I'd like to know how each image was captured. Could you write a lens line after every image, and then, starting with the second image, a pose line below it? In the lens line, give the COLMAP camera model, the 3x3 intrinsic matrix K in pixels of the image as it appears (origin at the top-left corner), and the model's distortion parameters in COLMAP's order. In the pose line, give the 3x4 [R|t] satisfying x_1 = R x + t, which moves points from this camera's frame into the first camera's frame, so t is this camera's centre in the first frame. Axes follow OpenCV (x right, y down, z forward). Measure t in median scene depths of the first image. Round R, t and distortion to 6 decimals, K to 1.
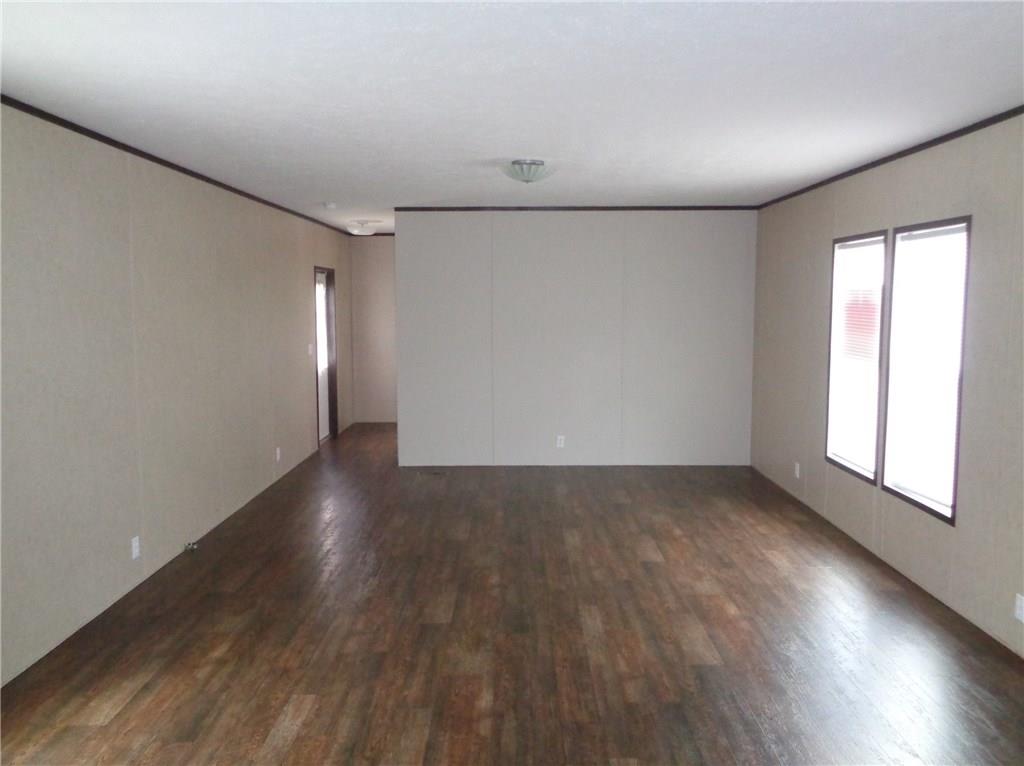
lens RADIAL K [[752.2, 0, 513.1], [0, 752.2, 381.6], [0, 0, 1]] dist [-0.005268, -0.003639]
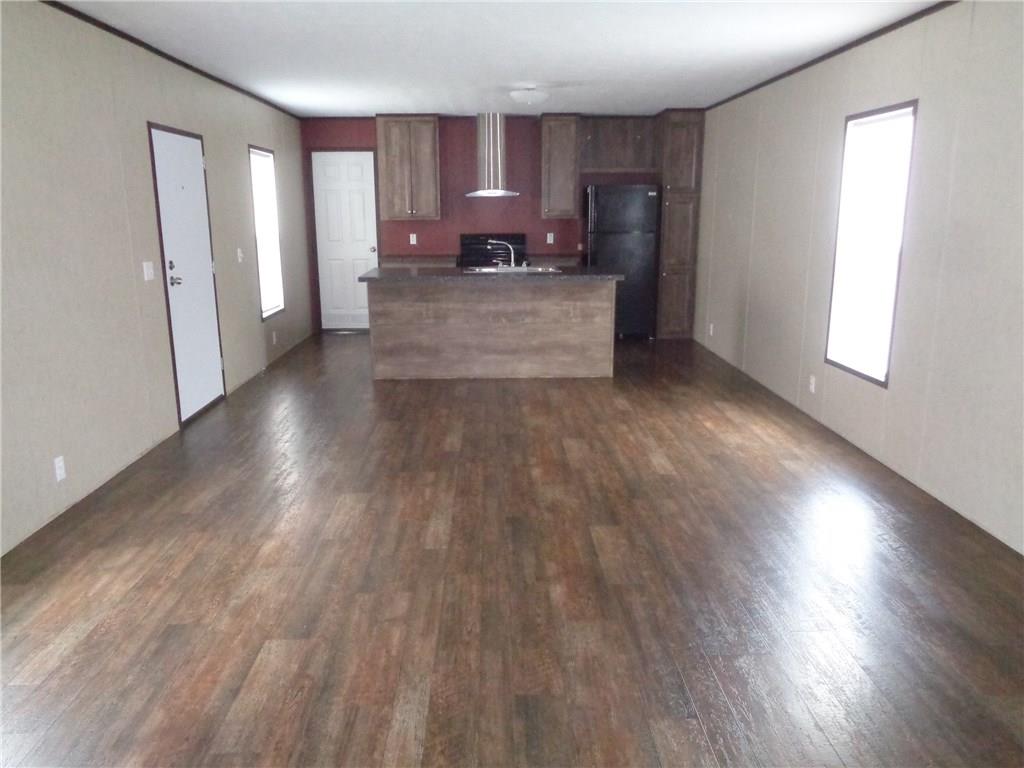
lens RADIAL K [[752.2, 0, 510.3], [0, 752.2, 391.1], [0, 0, 1]] dist [-0.005268, -0.003639]
pose [[-0.999444, 0.017930, -0.028094, 0.041958], [0.007342, 0.940695, 0.339173, -0.169759], [0.032509, 0.338778, -0.940304, 1.954754]]
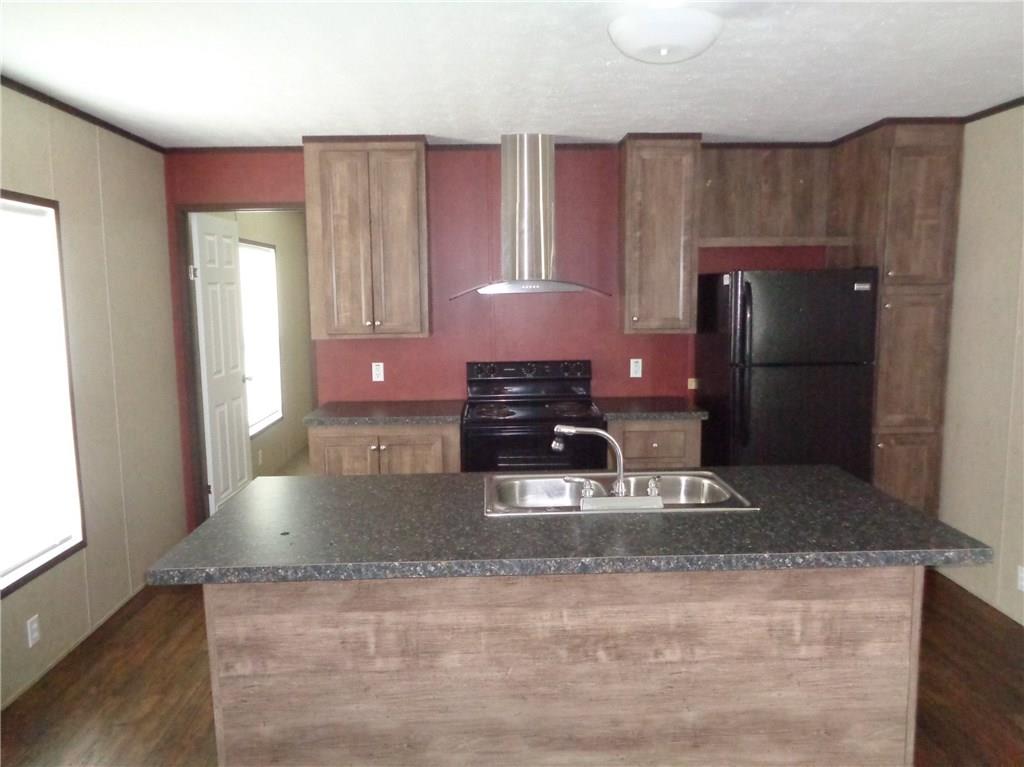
lens RADIAL K [[752.2, 0, 516.1], [0, 752.2, 380.4], [0, 0, 1]] dist [-0.005268, -0.003639]
pose [[-0.998922, 0.022231, -0.040743, 0.077806], [0.012579, 0.974644, 0.223406, -0.109017], [0.044676, 0.222653, -0.973873, 1.146203]]
